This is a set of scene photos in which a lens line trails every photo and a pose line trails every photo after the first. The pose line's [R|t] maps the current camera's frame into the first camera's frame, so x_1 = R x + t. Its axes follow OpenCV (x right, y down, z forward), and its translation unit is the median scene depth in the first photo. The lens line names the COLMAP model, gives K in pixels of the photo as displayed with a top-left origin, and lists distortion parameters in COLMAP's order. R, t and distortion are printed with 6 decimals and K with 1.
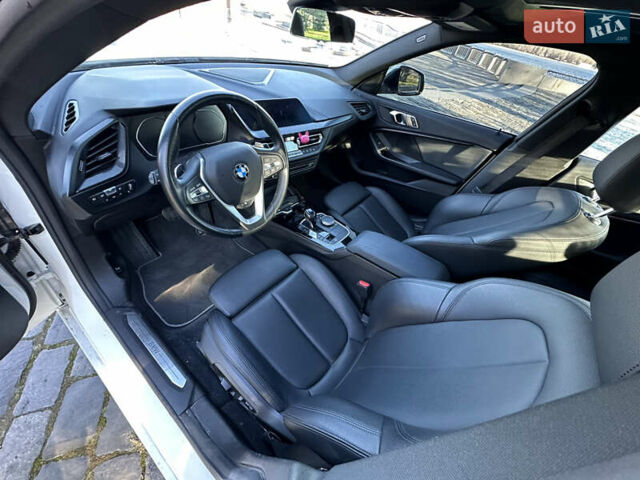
lens RADIAL K [[254.3, 0, 320.0], [0, 254.3, 240.0], [0, 0, 1]] dist [-0.002040, -0.000227]
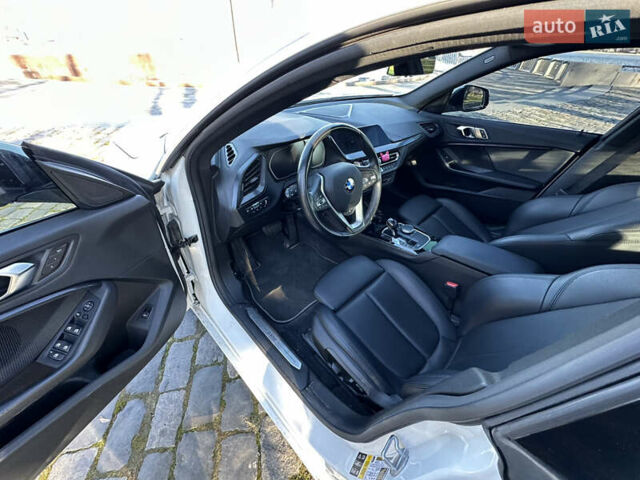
lens RADIAL K [[254.3, 0, 320.0], [0, 254.3, 240.0], [0, 0, 1]] dist [-0.002040, -0.000227]
pose [[0.983048, -0.038487, -0.179264, -0.147710], [0.021136, 0.994991, -0.097708, 0.071157], [0.182127, 0.092263, 0.978937, -0.129273]]
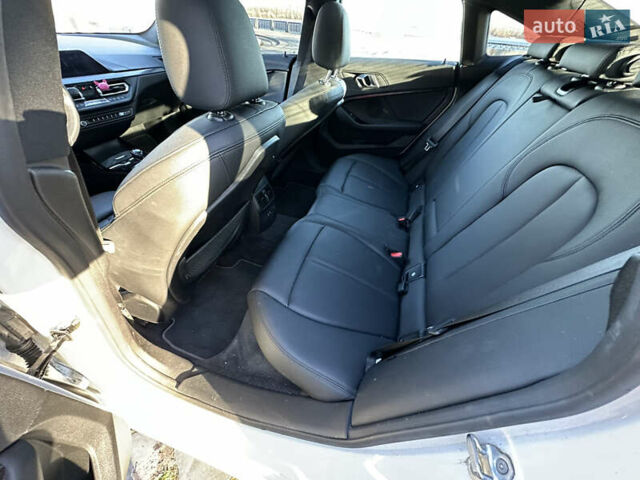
lens RADIAL K [[254.3, 0, 320.0], [0, 254.3, 240.0], [0, 0, 1]] dist [-0.002040, -0.000227]
pose [[0.927385, -0.320955, 0.192209, 0.356842], [0.320233, 0.946667, 0.035681, 0.460822], [-0.193410, 0.028461, 0.980705, -0.226681]]
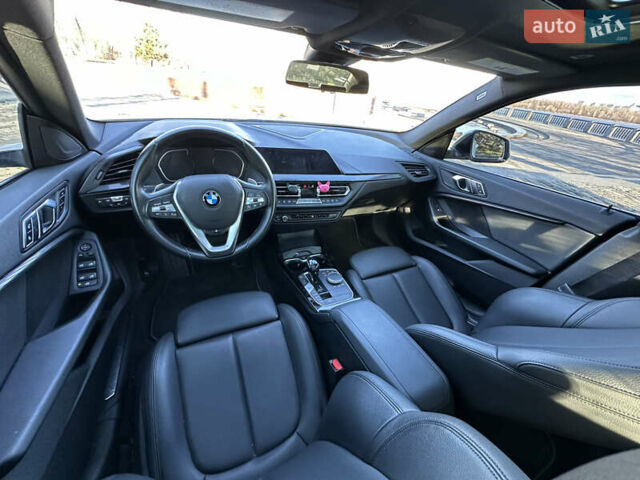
lens RADIAL K [[254.3, 0, 320.0], [0, 254.3, 240.0], [0, 0, 1]] dist [-0.002040, -0.000227]
pose [[0.897128, 0.171962, -0.406929, 0.327618], [-0.269004, 0.943311, -0.194425, -0.016891], [0.350426, 0.283889, 0.892529, 0.172195]]
